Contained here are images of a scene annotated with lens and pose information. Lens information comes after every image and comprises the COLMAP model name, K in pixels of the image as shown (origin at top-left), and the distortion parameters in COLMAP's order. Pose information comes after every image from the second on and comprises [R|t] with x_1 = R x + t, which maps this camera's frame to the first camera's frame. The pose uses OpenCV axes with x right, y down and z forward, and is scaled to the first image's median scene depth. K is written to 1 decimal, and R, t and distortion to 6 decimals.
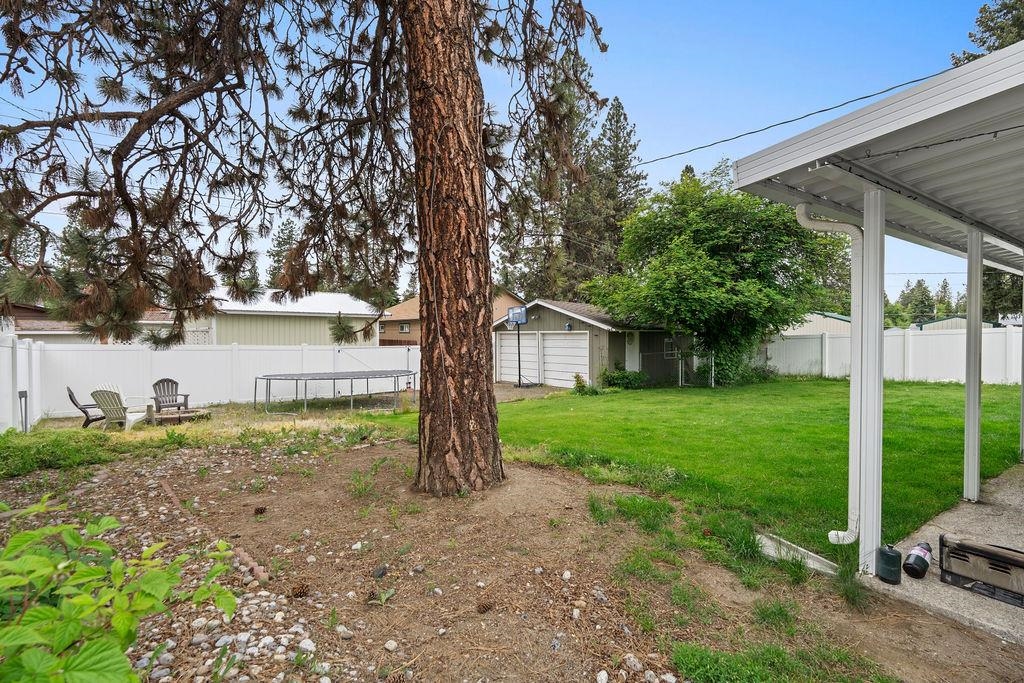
lens RADIAL K [[446.2, 0, 512.0], [0, 446.2, 341.5], [0, 0, 1]] dist [-0.003889, 0.000376]
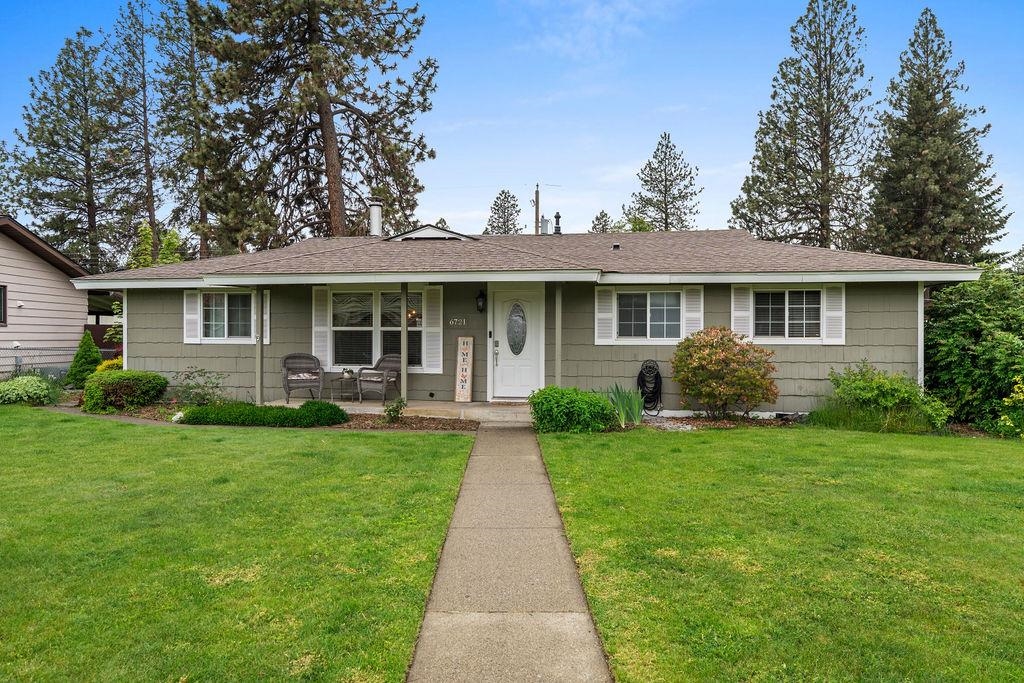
lens RADIAL K [[644.7, 0, 516.8], [0, 644.7, 340.5], [0, 0, 1]] dist [-0.005098, -0.000239]
pose [[0.762961, 0.003152, -0.646436, 0.426025], [-0.011143, 0.999904, -0.008277, -0.004084], [0.646348, 0.013518, 0.762923, -0.212708]]
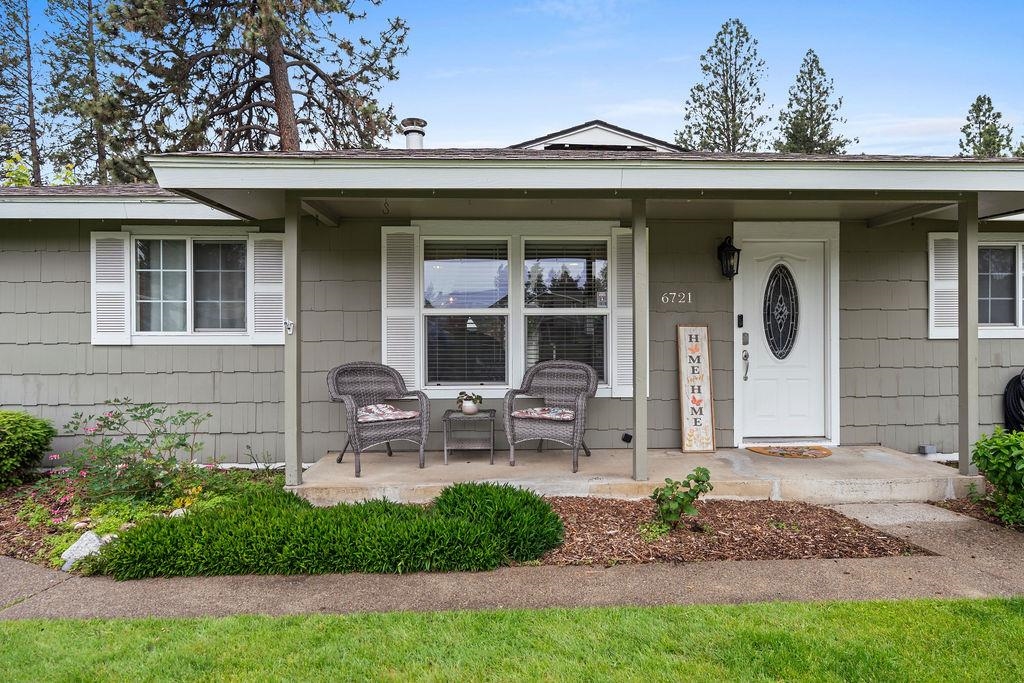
lens RADIAL K [[559.2, 0, 515.7], [0, 559.2, 342.4], [0, 0, 1]] dist [-0.002534, -0.001952]
pose [[0.869135, -0.006183, -0.494536, 0.284303], [0.000069, 0.999923, -0.012381, -0.002678], [0.494574, 0.010727, 0.869069, -0.156097]]
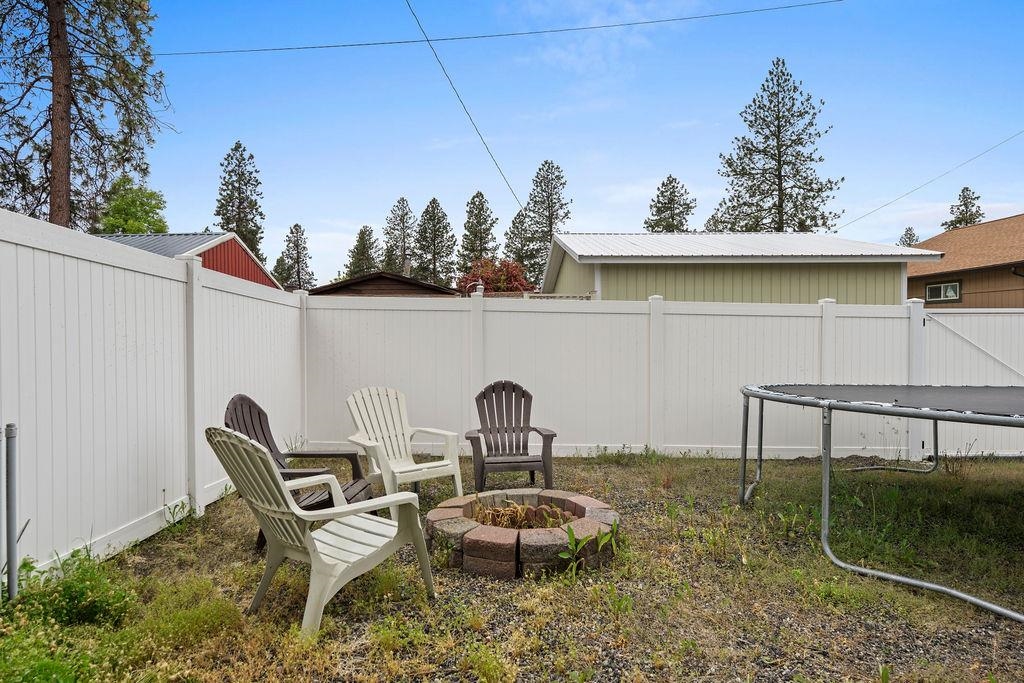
lens RADIAL K [[573.2, 0, 512.0], [0, 573.2, 341.5], [0, 0, 1]] dist [-0.002514, -0.000175]
pose [[0.752378, 0.006264, -0.658702, -0.103463], [-0.003256, 0.999978, 0.005791, 0.010696], [0.658723, -0.002213, 0.752382, 0.145164]]
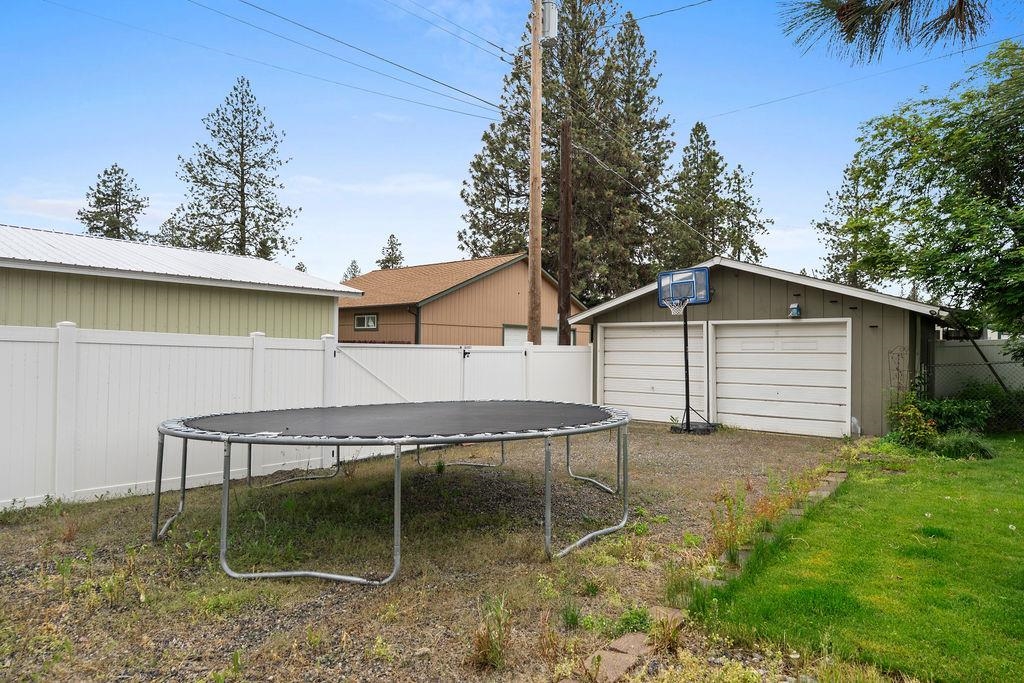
lens RADIAL K [[577.3, 0, 512.0], [0, 577.3, 341.5], [0, 0, 1]] dist [0.000831, -0.000645]
pose [[0.988023, 0.013656, 0.153703, -0.094737], [-0.009645, 0.999594, -0.026806, 0.007230], [-0.154007, 0.025002, 0.987753, 0.137215]]
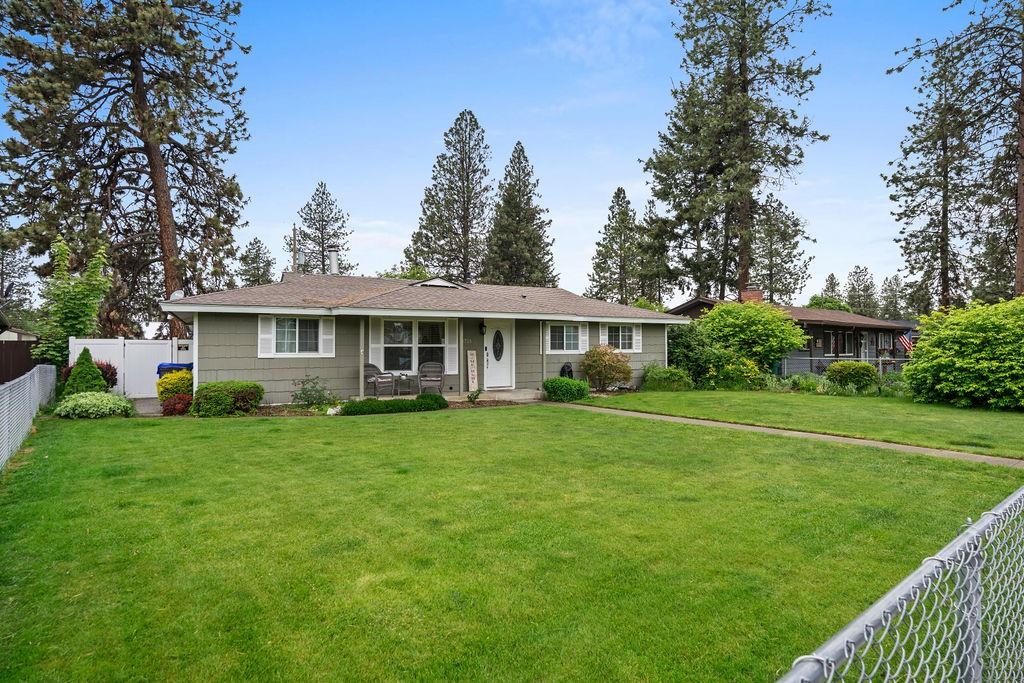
lens RADIAL K [[526.5, 0, 512.0], [0, 526.5, 341.5], [0, 0, 1]] dist [-0.004934, 0.000026]
pose [[0.998668, -0.006822, -0.051150, 0.299941], [0.005449, 0.999622, -0.026936, -0.003966], [0.051314, 0.026621, 0.998328, -0.350179]]
